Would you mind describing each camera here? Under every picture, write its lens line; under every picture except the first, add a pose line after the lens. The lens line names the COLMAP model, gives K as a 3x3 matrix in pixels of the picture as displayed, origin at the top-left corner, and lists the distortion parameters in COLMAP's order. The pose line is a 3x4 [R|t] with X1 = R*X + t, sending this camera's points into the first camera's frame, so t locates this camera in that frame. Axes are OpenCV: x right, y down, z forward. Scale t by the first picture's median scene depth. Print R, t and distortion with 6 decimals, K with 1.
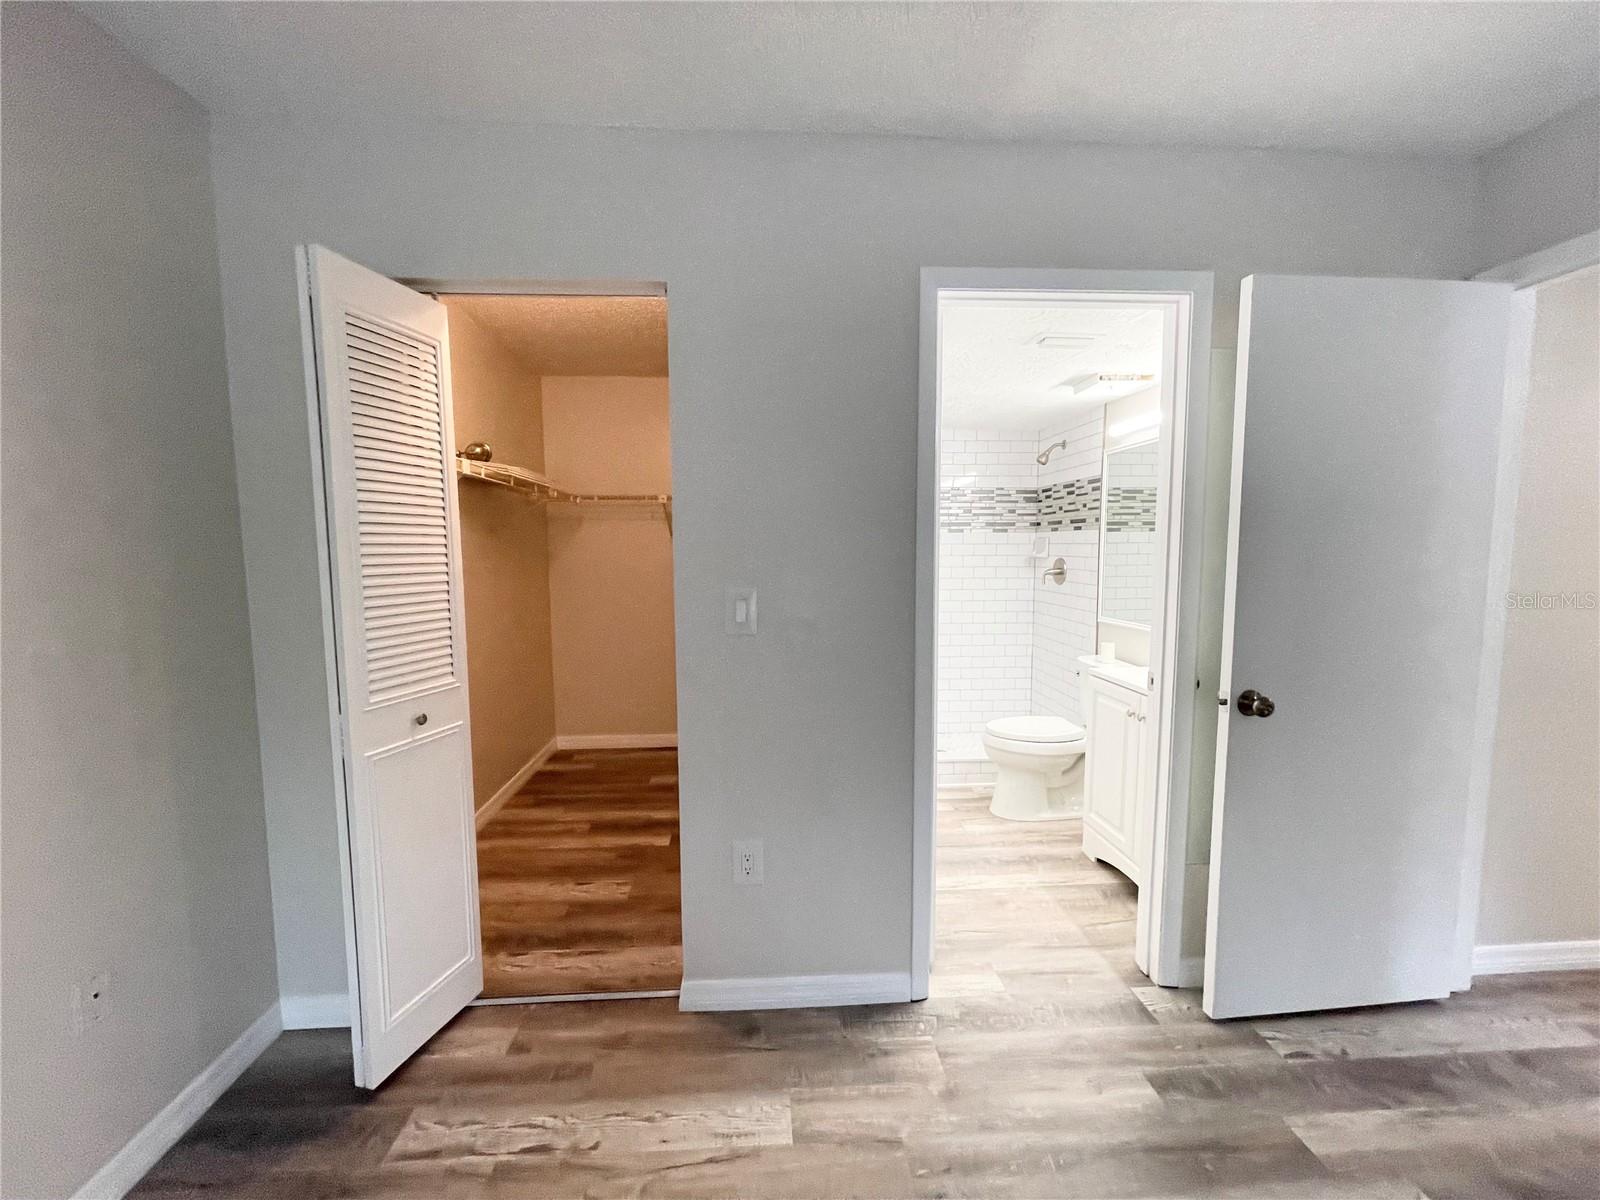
lens RADIAL K [[644.1, 0, 793.5], [0, 644.1, 604.1], [0, 0, 1]] dist [-0.003575, 0.000238]
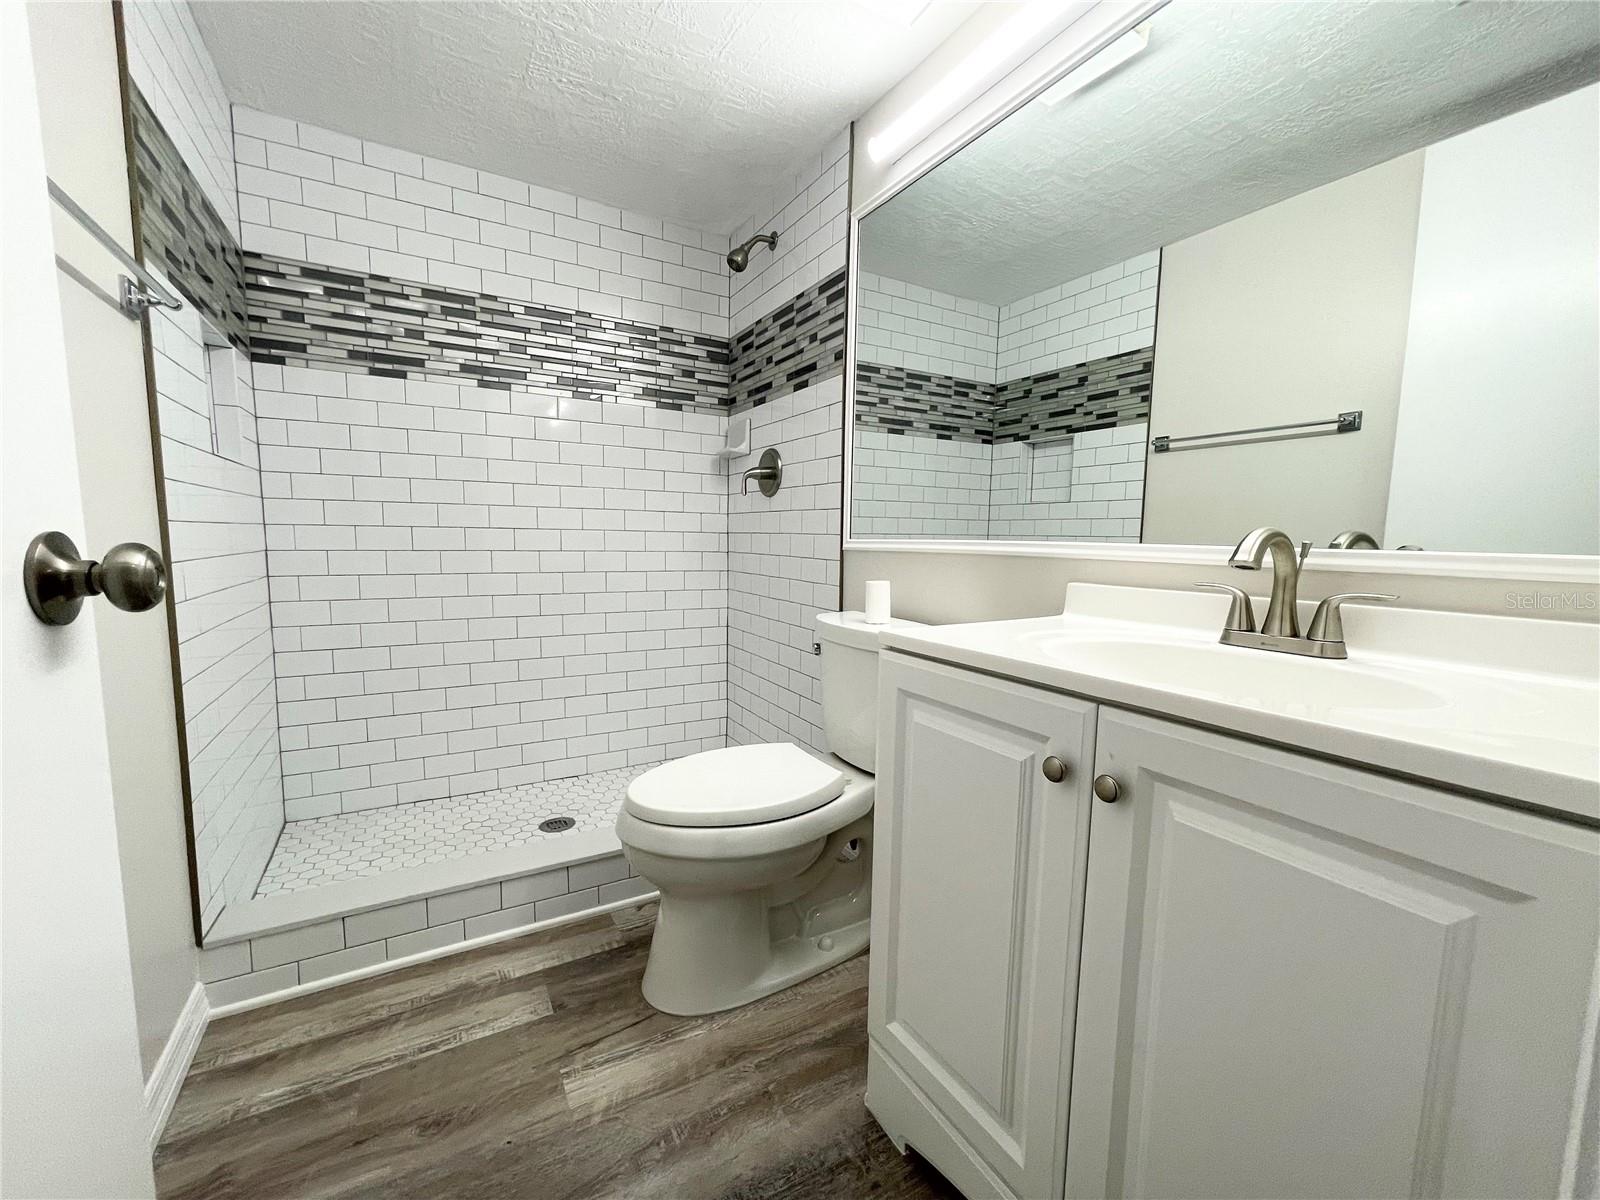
lens RADIAL K [[639.6, 0, 795.5], [0, 639.6, 603.4], [0, 0, 1]] dist [0.000044, -0.000288]
pose [[0.892902, -0.028954, 0.449318, 0.171905], [0.021525, 0.999534, 0.021635, 0.051139], [-0.449735, -0.009646, 0.893110, 0.471673]]
